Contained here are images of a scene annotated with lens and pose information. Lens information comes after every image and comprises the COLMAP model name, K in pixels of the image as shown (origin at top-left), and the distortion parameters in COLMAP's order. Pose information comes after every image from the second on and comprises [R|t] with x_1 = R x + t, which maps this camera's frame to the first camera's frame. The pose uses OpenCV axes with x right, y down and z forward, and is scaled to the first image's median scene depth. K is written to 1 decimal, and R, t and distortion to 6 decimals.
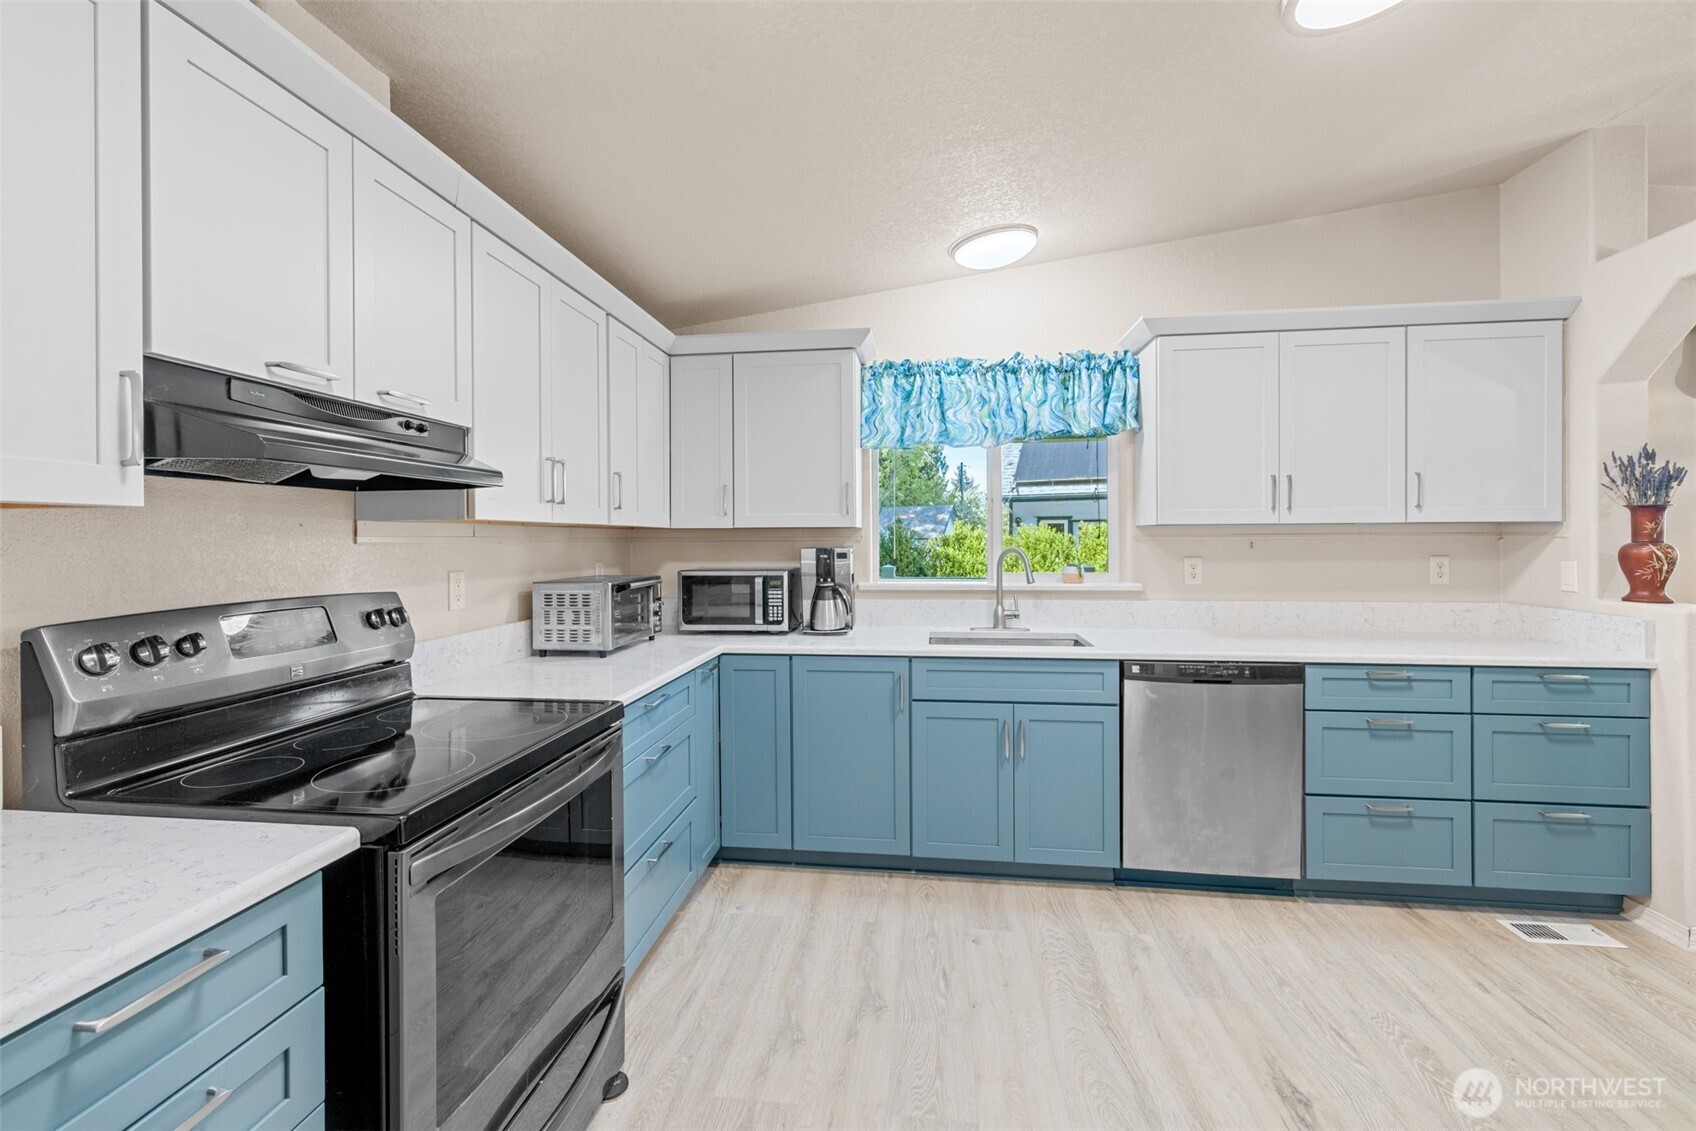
lens RADIAL K [[723.9, 0, 841.1], [0, 723.9, 546.8], [0, 0, 1]] dist [-0.000679, -0.000373]
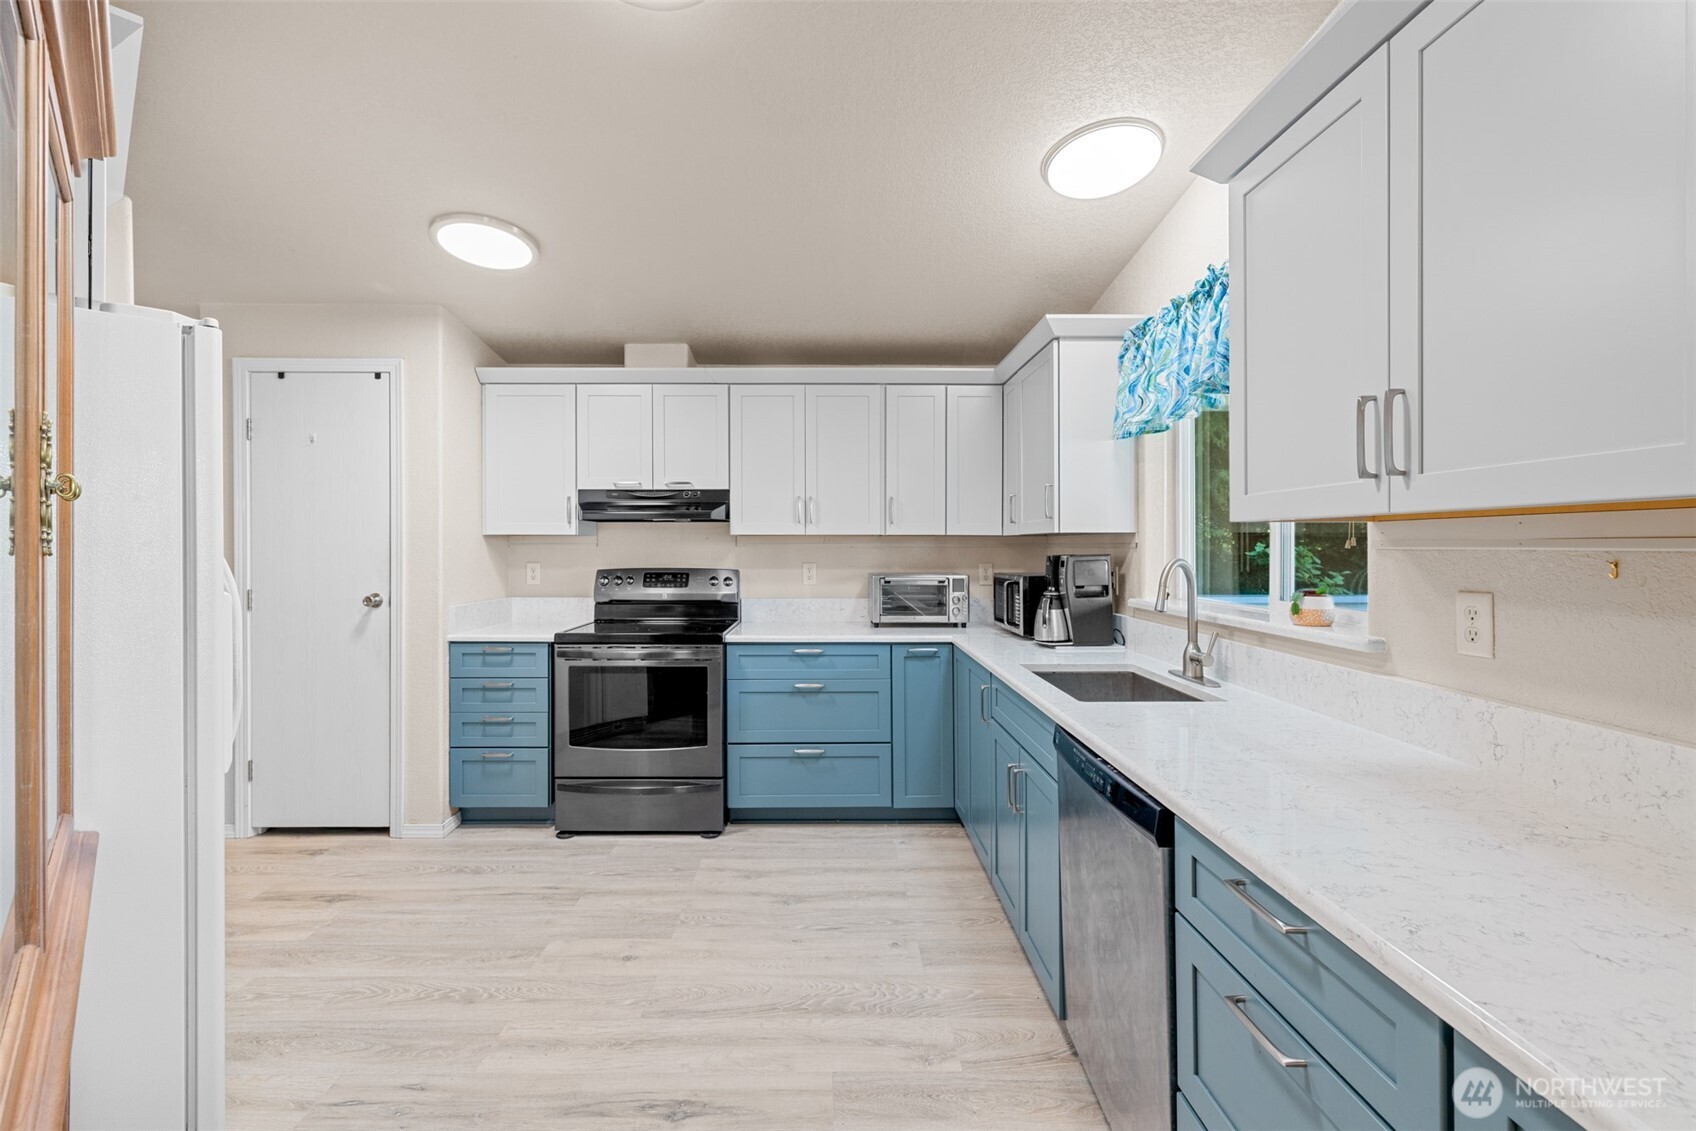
lens RADIAL K [[723.9, 0, 814.9], [0, 723.9, 545.7], [0, 0, 1]] dist [-0.000679, -0.000373]
pose [[0.126572, 0.004937, -0.991945, 1.015166], [-0.011450, 0.999928, 0.003516, -0.012105], [0.991891, 0.010913, 0.126619, 0.654540]]
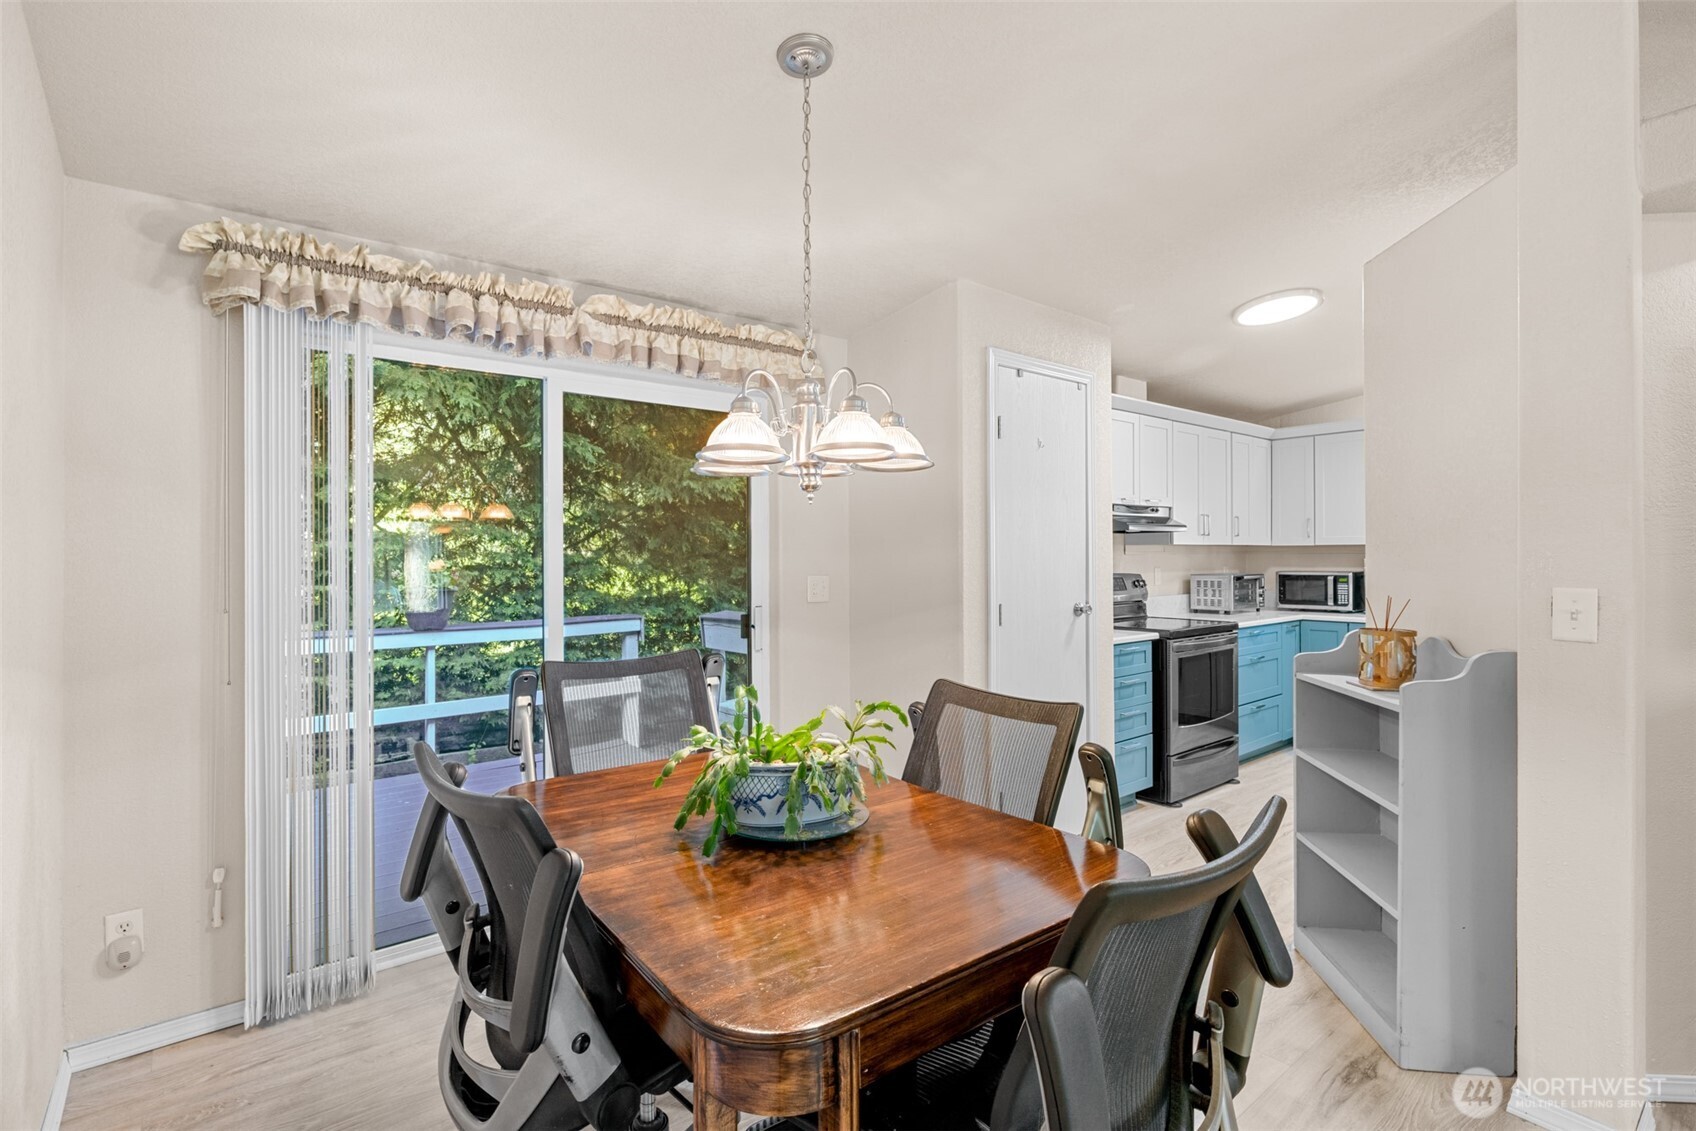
lens RADIAL K [[795.4, 0, 839.6], [0, 795.4, 554.5], [0, 0, 1]] dist [-0.003572, 0.000423]
pose [[0.717834, 0.001493, -0.696213, 0.370680], [-0.005704, 0.999977, -0.003737, 0.007454], [0.696191, 0.006654, 0.717825, -1.147273]]
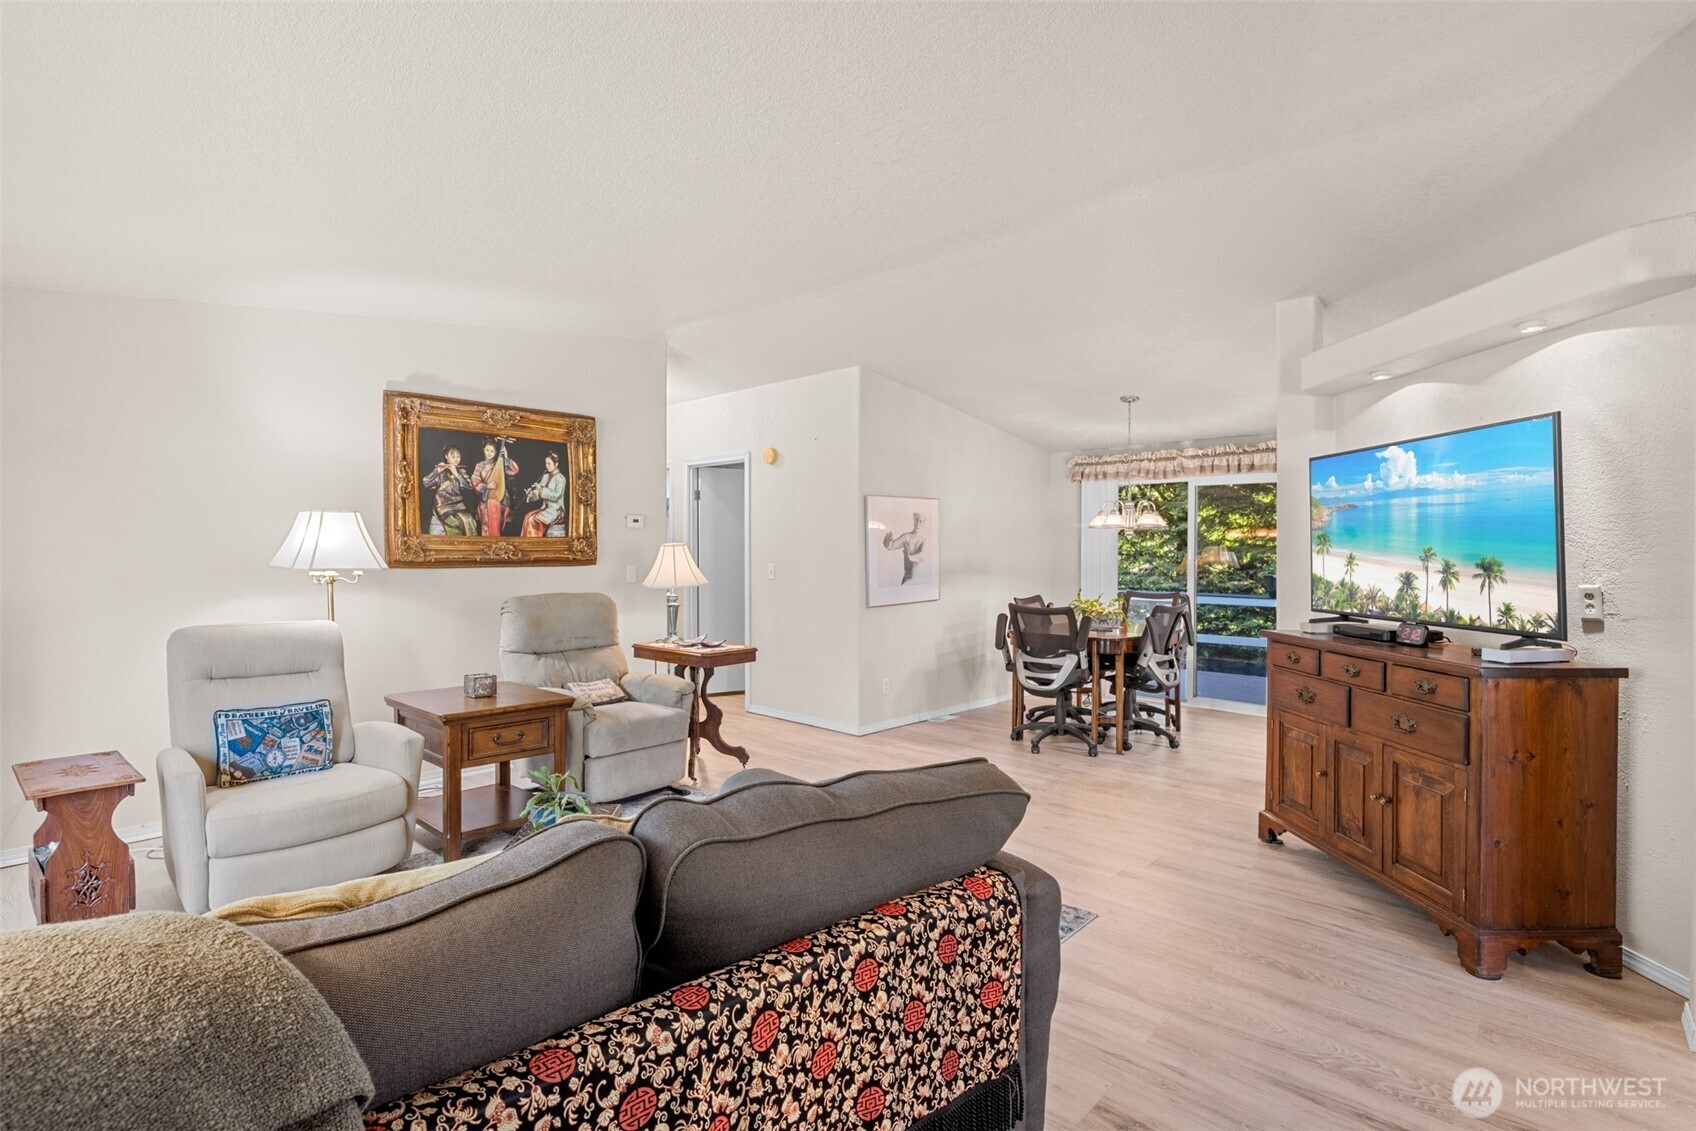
lens RADIAL K [[808.5, 0, 839.7], [0, 808.5, 554.3], [0, 0, 1]] dist [0.002547, 0.000250]
pose [[-0.579219, 0.002118, -0.815169, 2.126351], [-0.010391, 0.999896, 0.009982, -0.010478], [0.815106, 0.014252, -0.579137, -0.053326]]
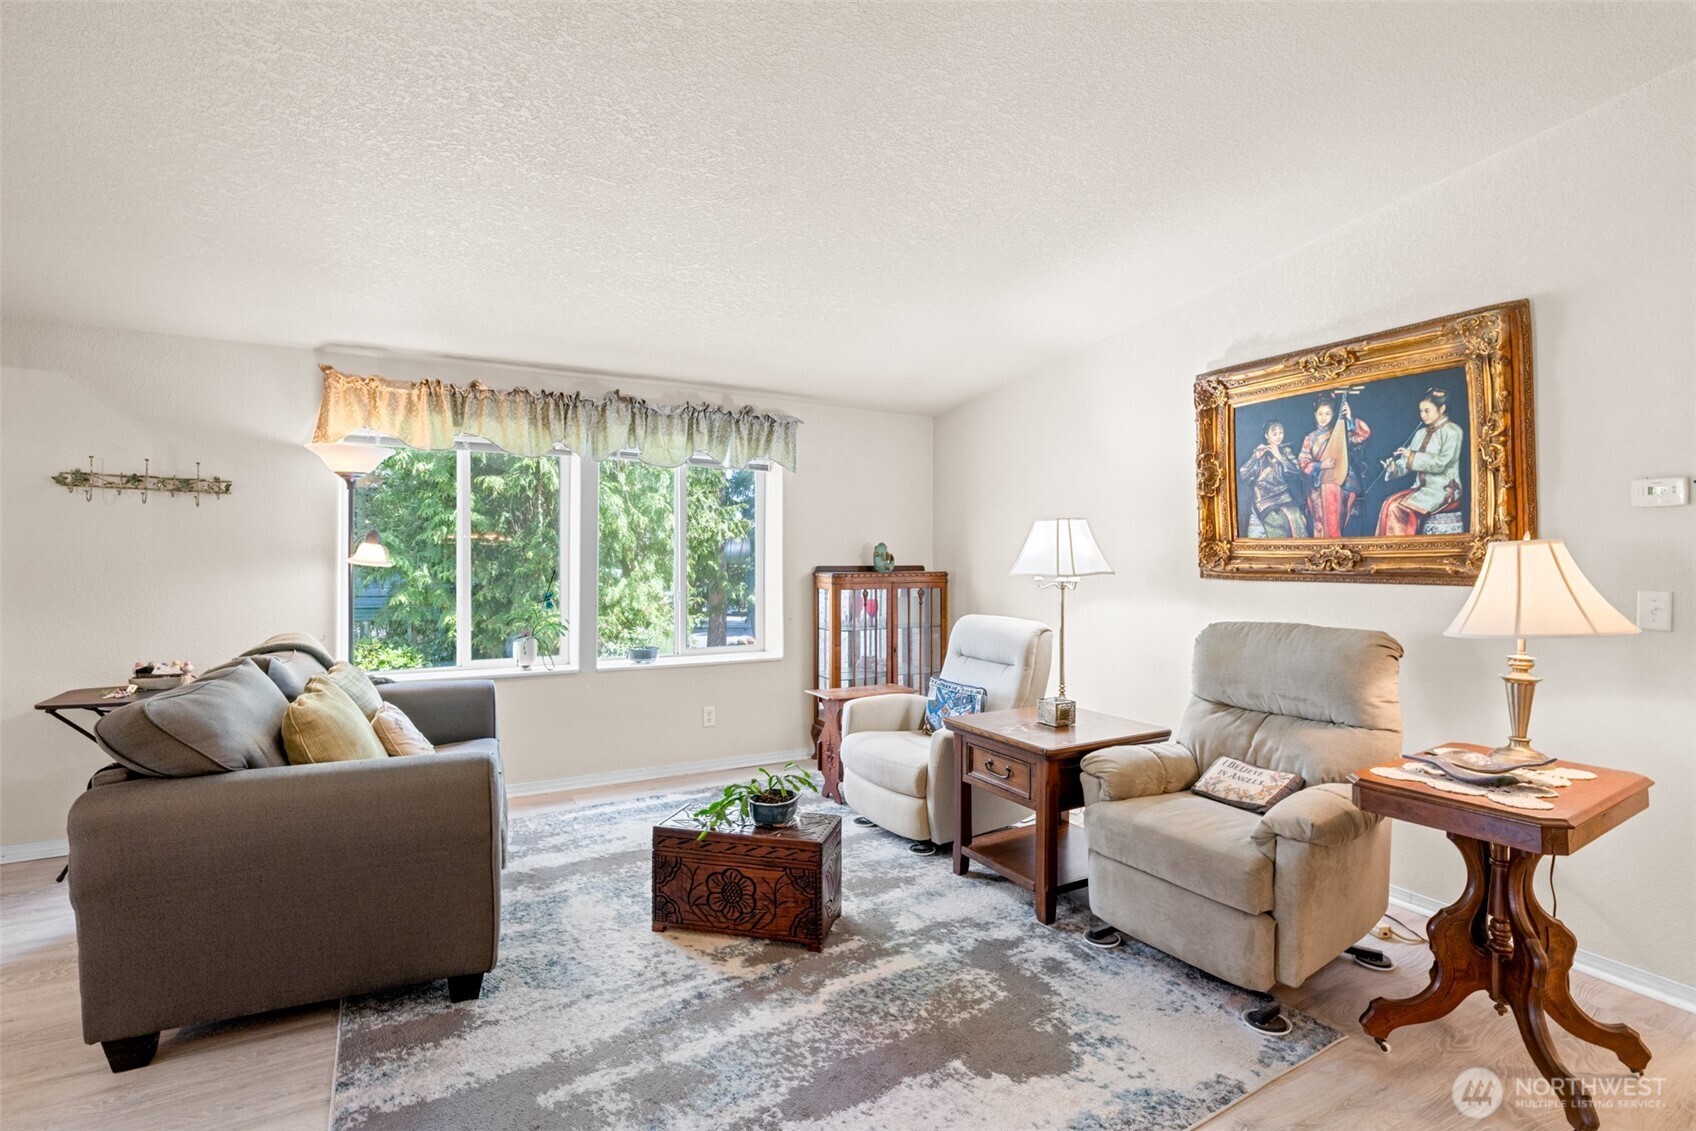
lens RADIAL K [[808.5, 0, 841.2], [0, 808.5, 557.3], [0, 0, 1]] dist [0.002547, 0.000250]
pose [[-0.593110, 0.000308, 0.805121, 0.613511], [0.008151, 0.999951, 0.005623, -0.006714], [-0.805080, 0.009897, -0.593084, -0.373561]]
